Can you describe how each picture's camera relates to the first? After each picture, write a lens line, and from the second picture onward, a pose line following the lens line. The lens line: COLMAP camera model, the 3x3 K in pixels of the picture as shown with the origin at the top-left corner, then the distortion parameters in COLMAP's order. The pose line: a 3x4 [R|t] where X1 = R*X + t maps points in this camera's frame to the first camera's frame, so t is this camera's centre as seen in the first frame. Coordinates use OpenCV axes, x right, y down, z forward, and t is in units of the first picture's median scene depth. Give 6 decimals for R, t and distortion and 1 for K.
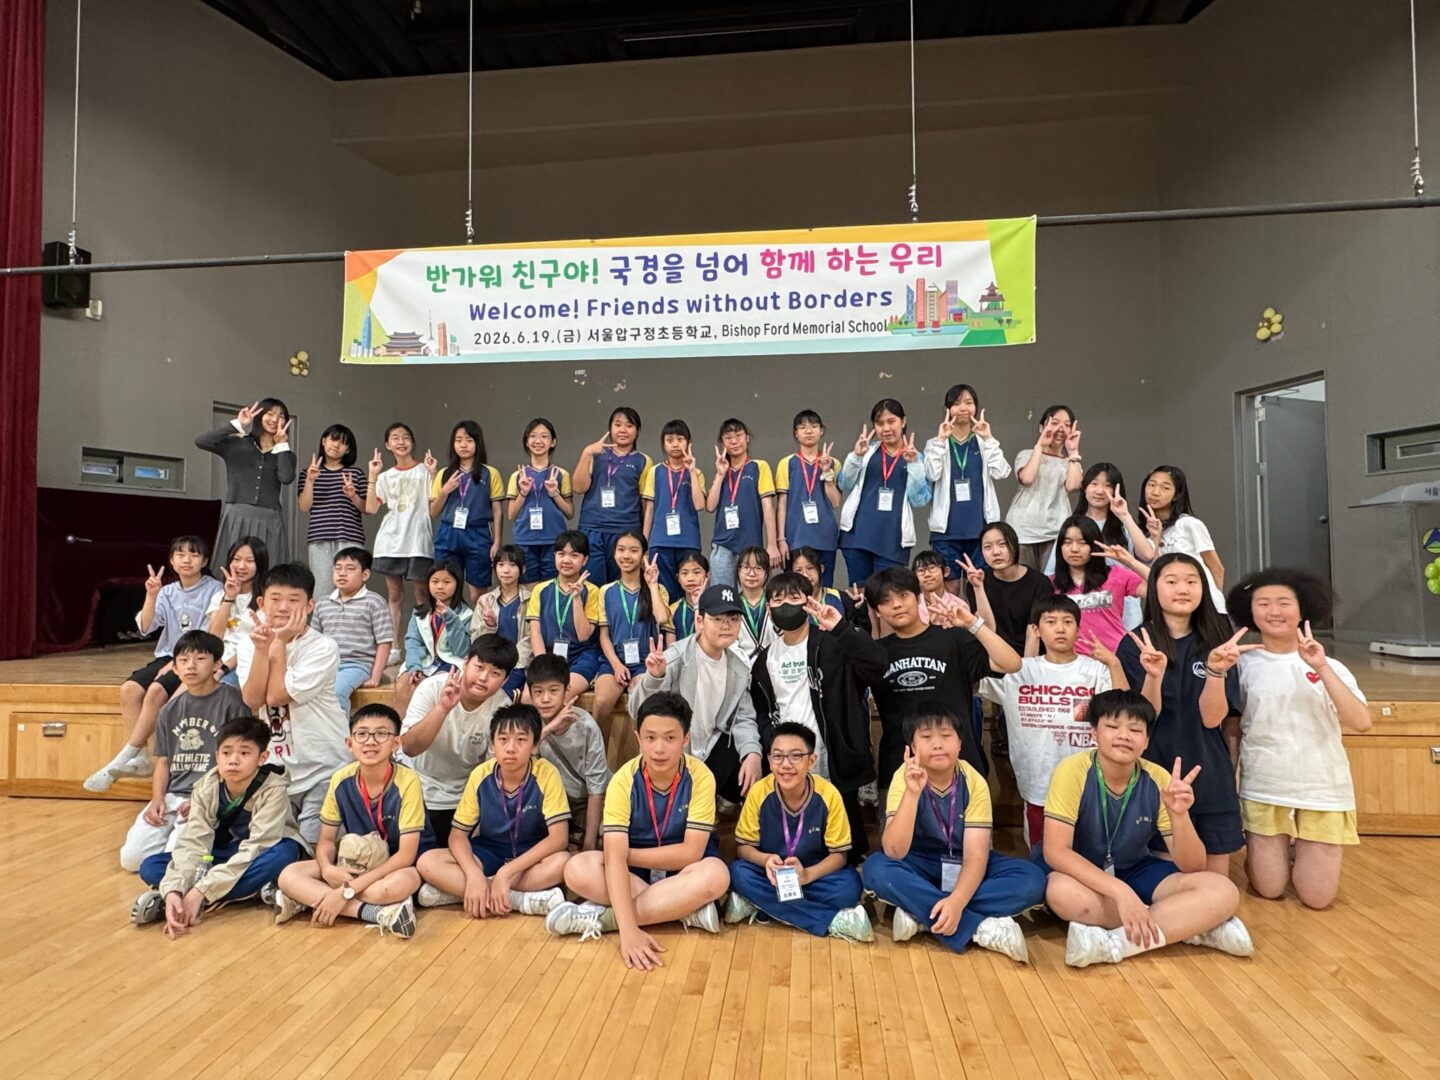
lens RADIAL K [[811.4, 0, 720.0], [0, 811.4, 540.0], [0, 0, 1]] dist [0.004365, 0.002638]
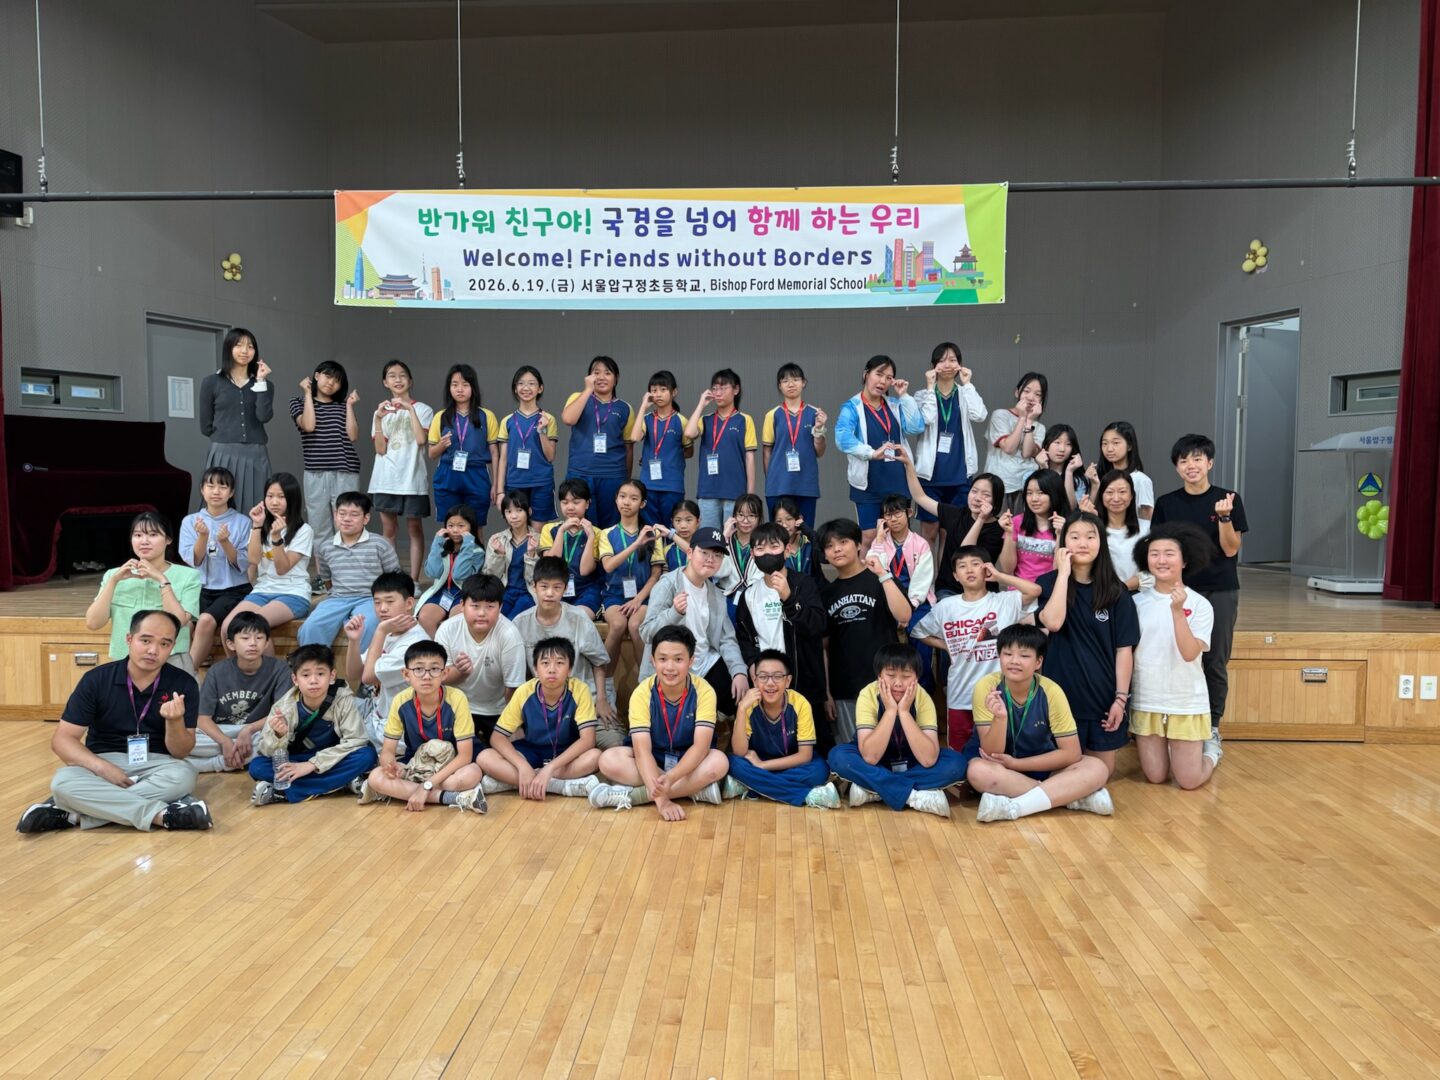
lens RADIAL K [[1019.2, 0, 720.0], [0, 1019.2, 540.0], [0, 0, 1]] dist [0.049422, -0.003593]
pose [[0.998608, 0.003883, 0.052601, -0.054519], [-0.009404, 0.994414, 0.105128, -0.068790], [-0.051899, -0.105476, 0.993067, -0.355206]]
